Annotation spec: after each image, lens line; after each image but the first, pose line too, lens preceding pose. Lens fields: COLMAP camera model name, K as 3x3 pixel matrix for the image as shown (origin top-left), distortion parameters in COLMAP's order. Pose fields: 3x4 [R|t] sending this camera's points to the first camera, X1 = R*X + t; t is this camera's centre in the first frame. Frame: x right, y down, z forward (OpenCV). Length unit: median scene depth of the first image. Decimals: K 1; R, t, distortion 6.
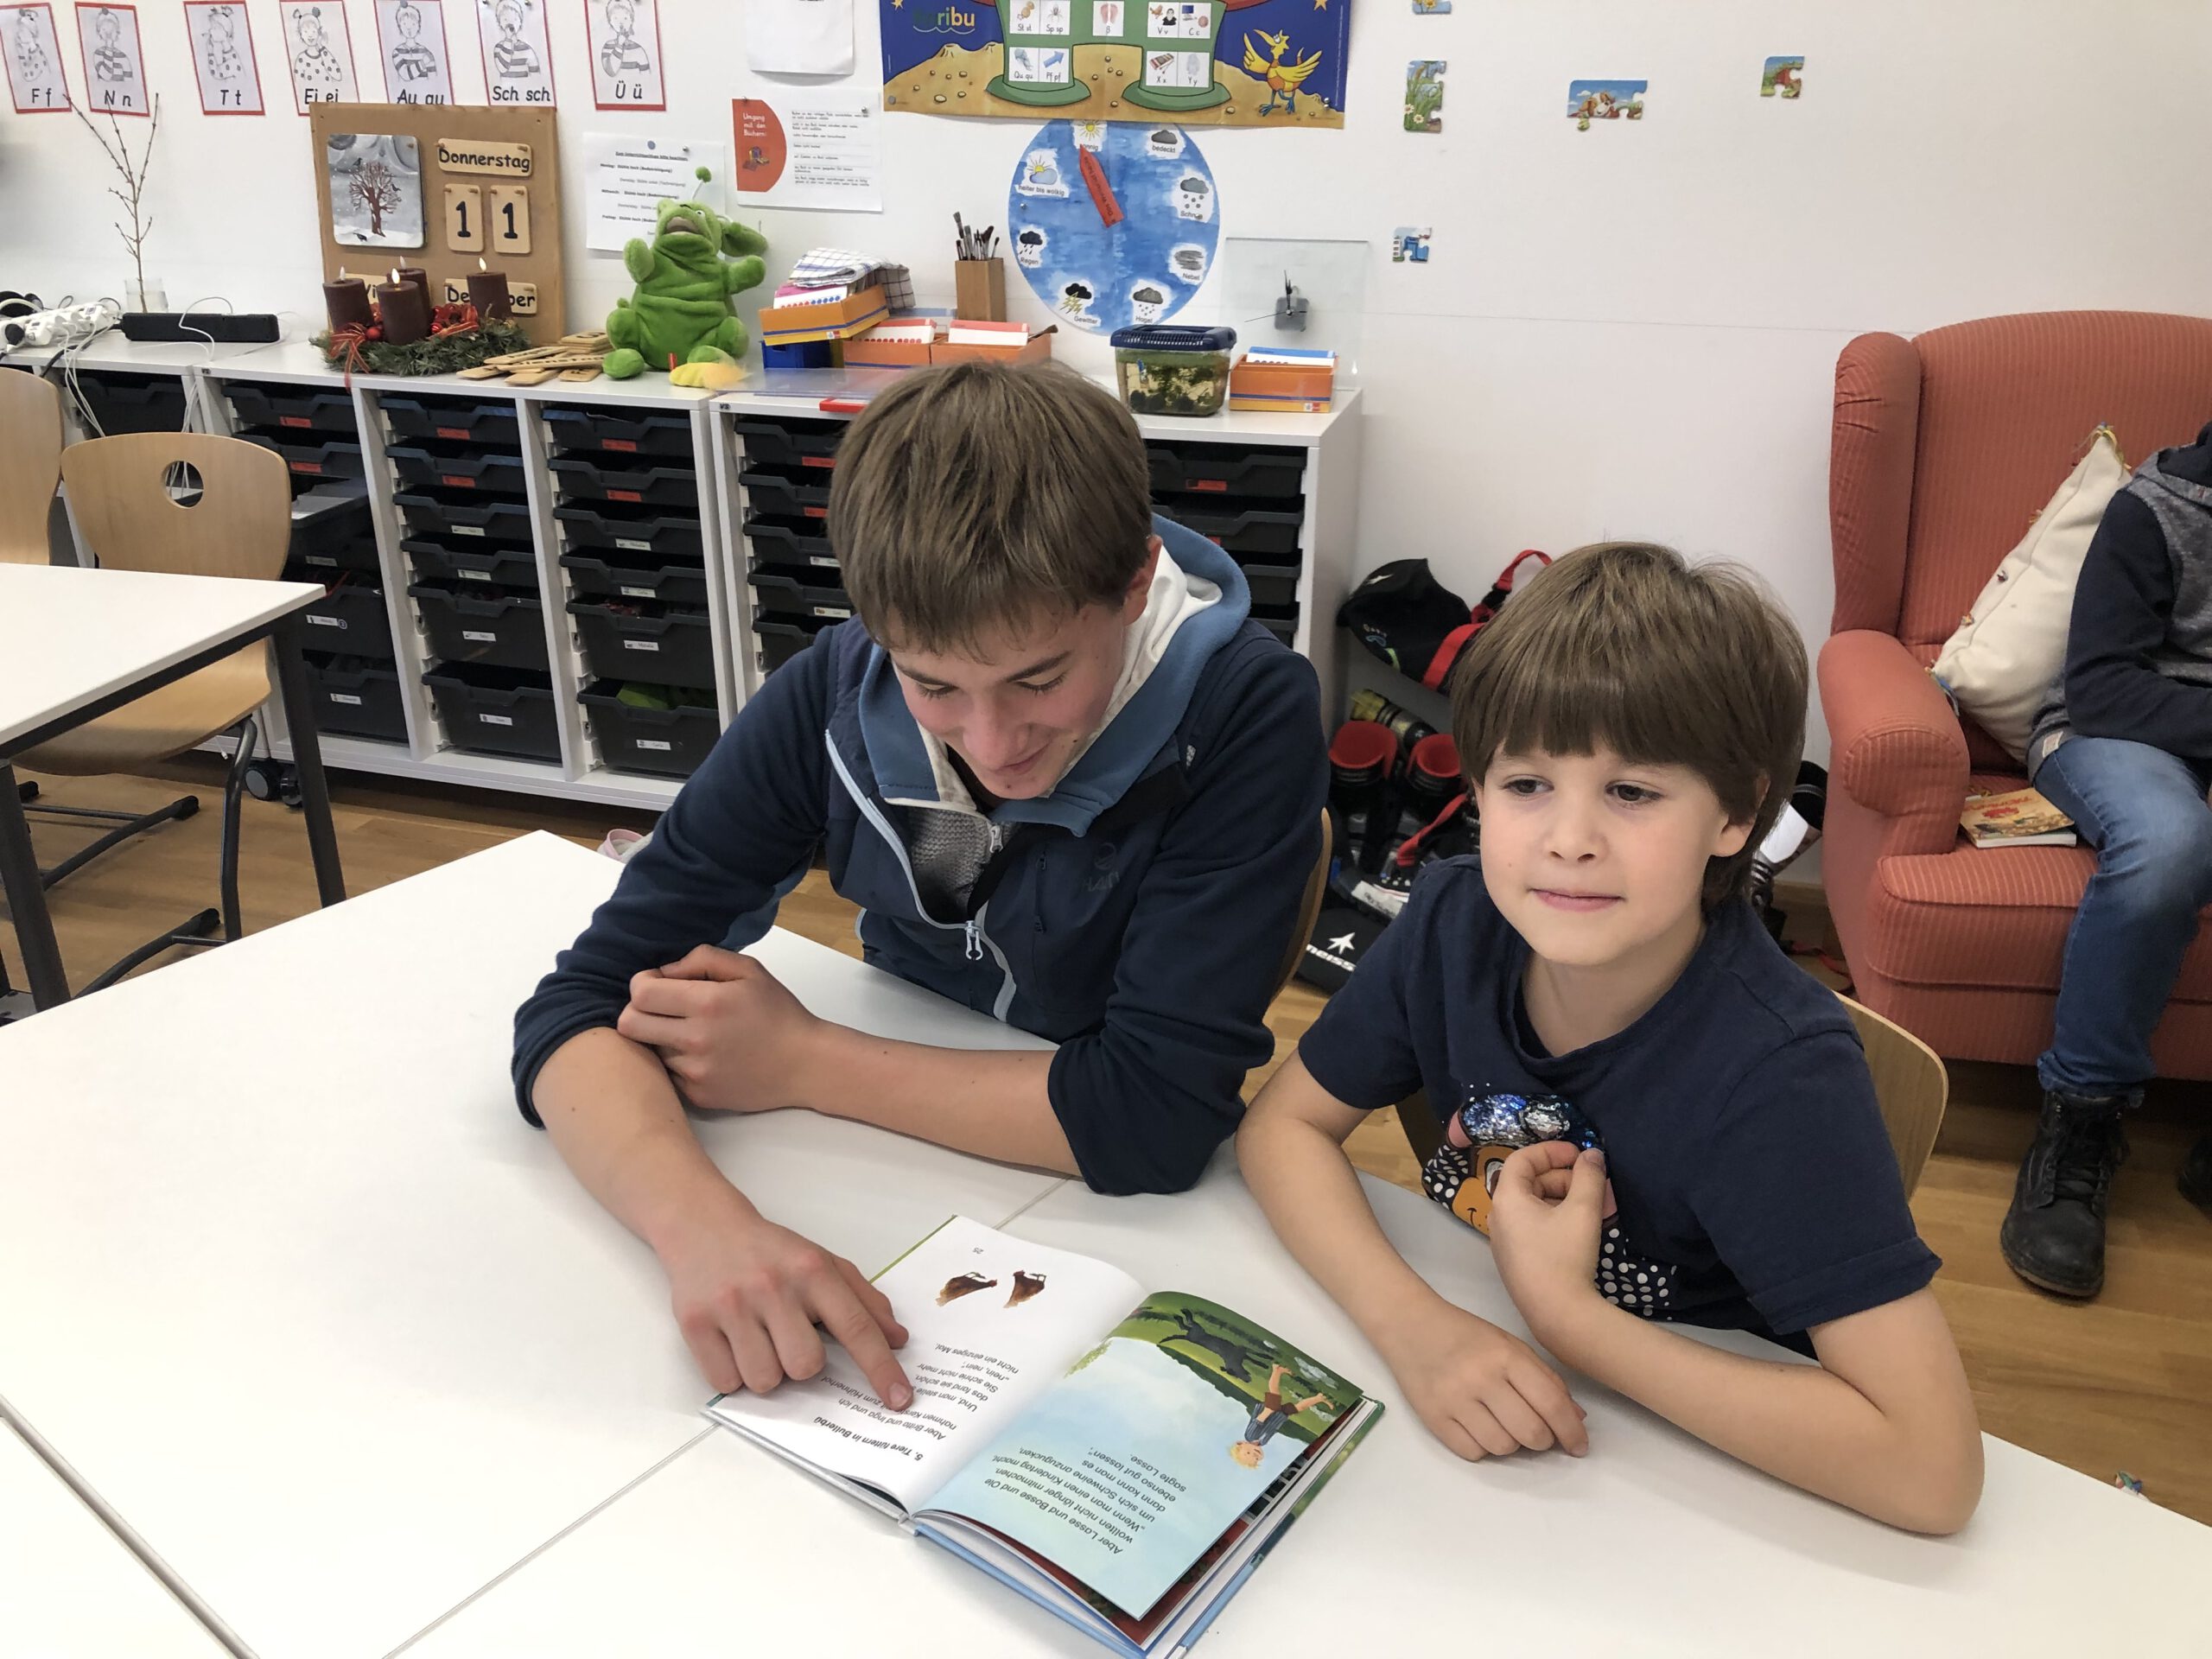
lens RADIAL K [[1782.8, 0, 1100.4], [0, 1782.8, 826.5], [0, 0, 1]] dist [0.010061, 0.003492]
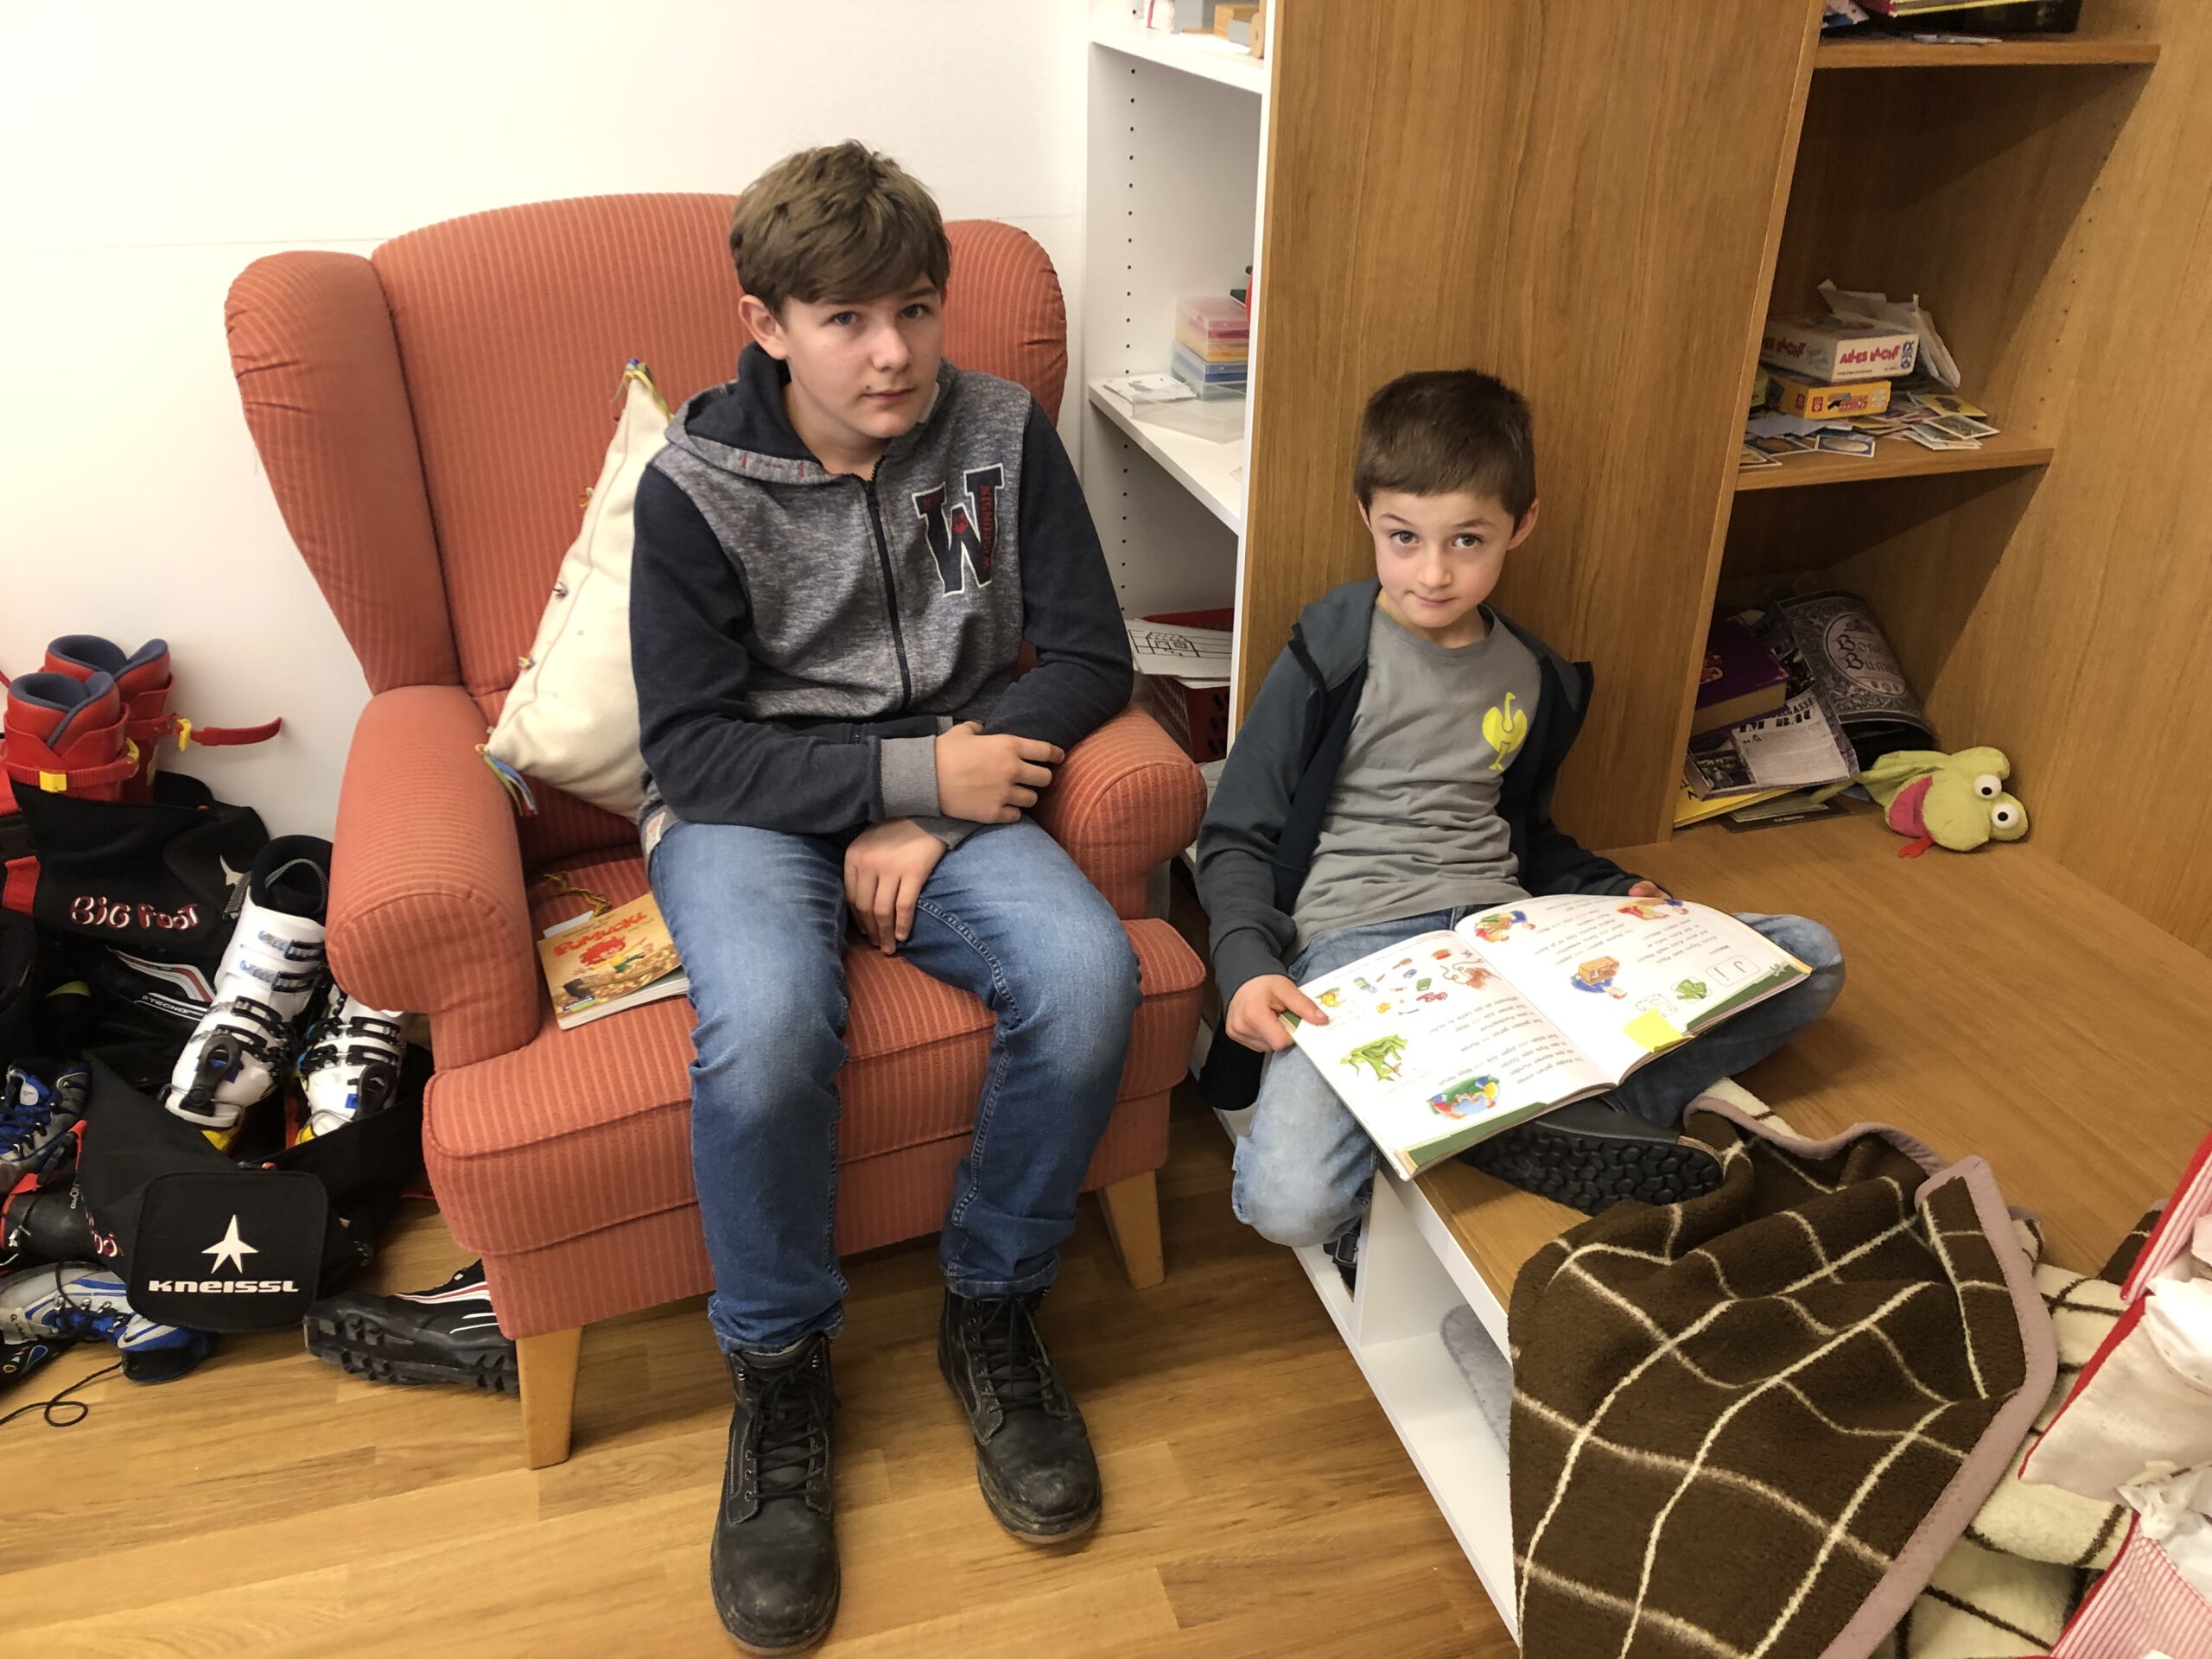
lens RADIAL K [[1782.8, 0, 1100.4], [0, 1782.8, 826.5], [0, 0, 1]] dist [0.010061, 0.003492]
pose [[0.846457, -0.250213, 0.470005, 0.357155], [0.206737, 0.967897, 0.142948, -0.115076], [-0.490684, -0.023832, 0.871012, 0.305253]]
